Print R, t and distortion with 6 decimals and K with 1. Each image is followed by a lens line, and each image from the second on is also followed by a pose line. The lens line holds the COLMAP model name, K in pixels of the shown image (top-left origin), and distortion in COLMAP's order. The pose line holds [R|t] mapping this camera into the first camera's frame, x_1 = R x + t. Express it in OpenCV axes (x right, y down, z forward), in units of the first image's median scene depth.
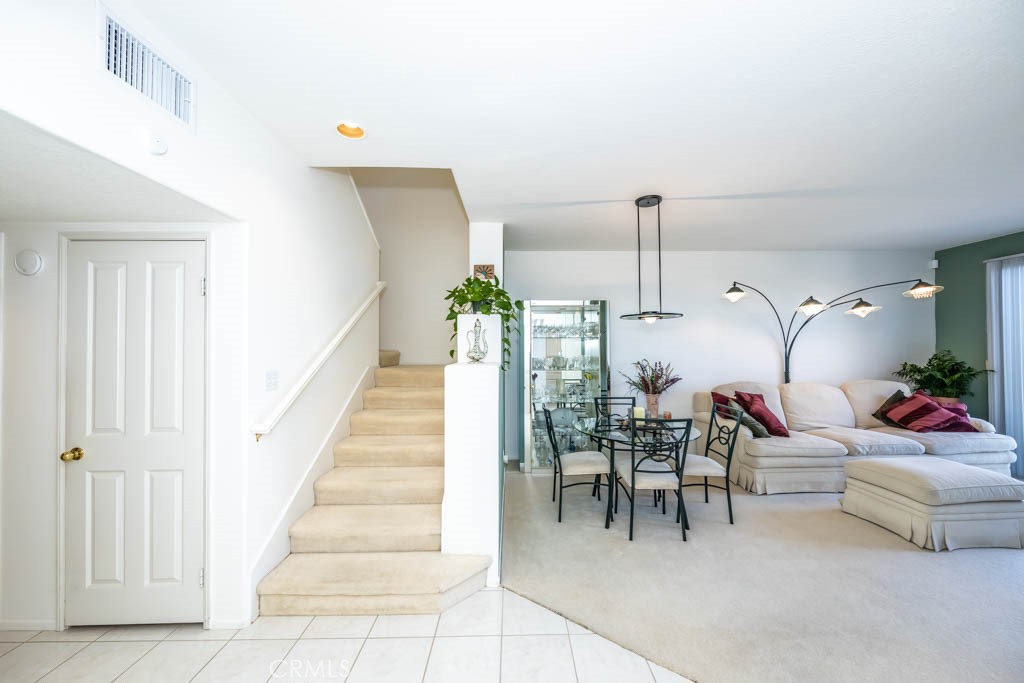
lens RADIAL K [[364.2, 0, 516.9], [0, 364.2, 344.2], [0, 0, 1]] dist [0.009615, -0.005108]
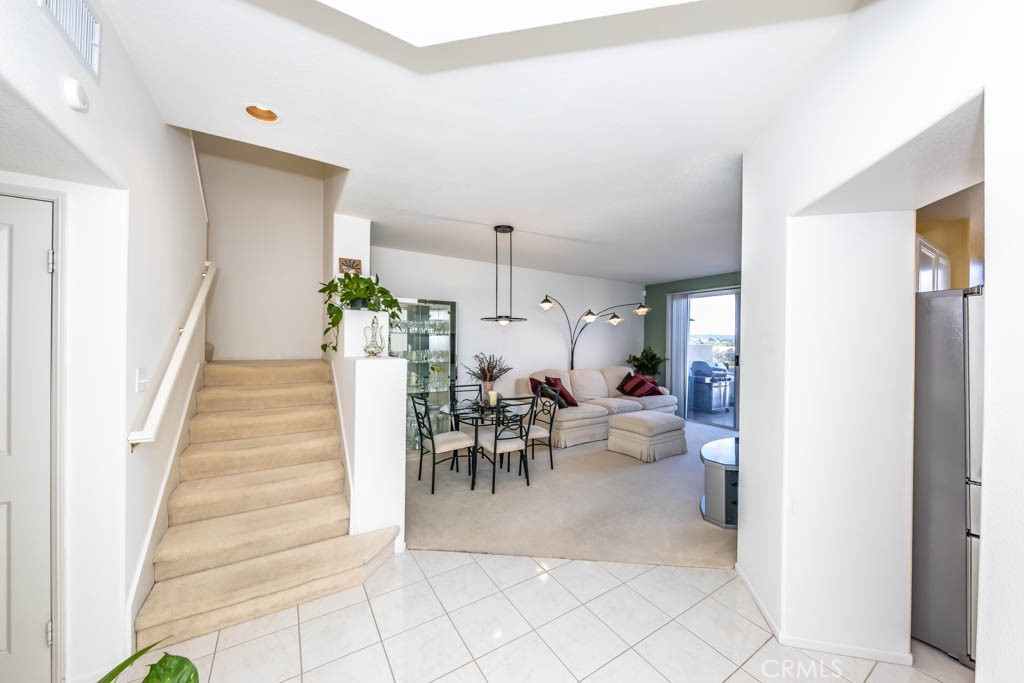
lens RADIAL K [[364.2, 0, 516.9], [0, 364.2, 344.2], [0, 0, 1]] dist [0.009615, -0.005108]
pose [[0.851218, 0.009585, 0.524725, -0.229255], [-0.019169, 0.999734, 0.012834, -0.006203], [-0.524463, -0.020983, 0.851175, -0.097870]]
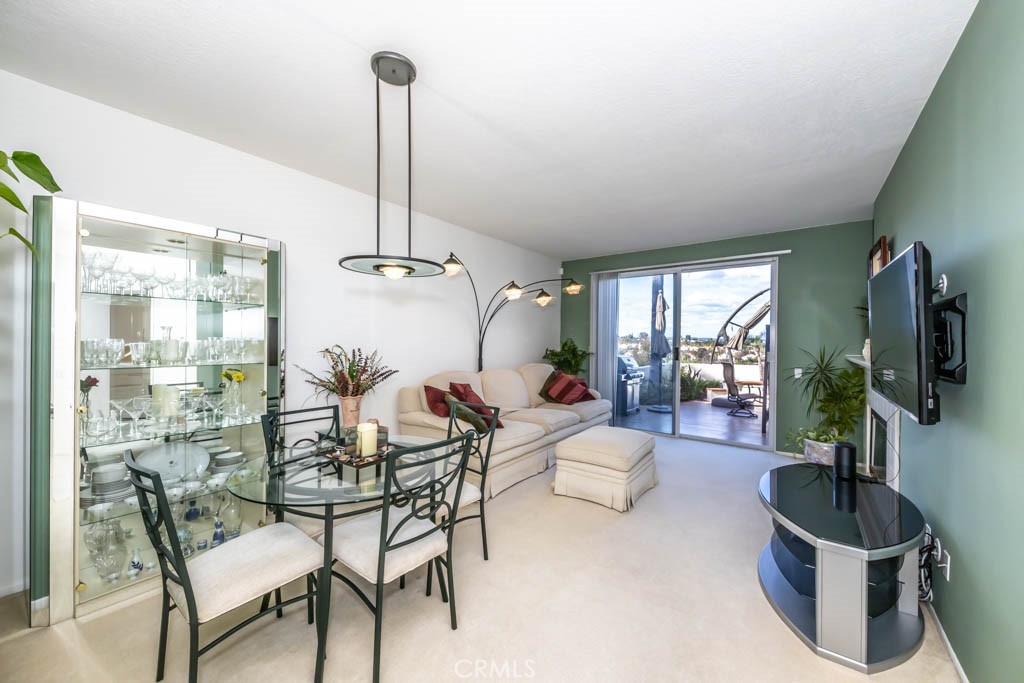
lens RADIAL K [[378.2, 0, 517.5], [0, 378.2, 341.7], [0, 0, 1]] dist [0.010692, -0.005781]
pose [[0.611188, 0.009191, 0.791432, 0.004061], [-0.020921, 0.999771, 0.004546, 0.032032], [-0.791209, -0.019336, 0.611241, 0.405492]]
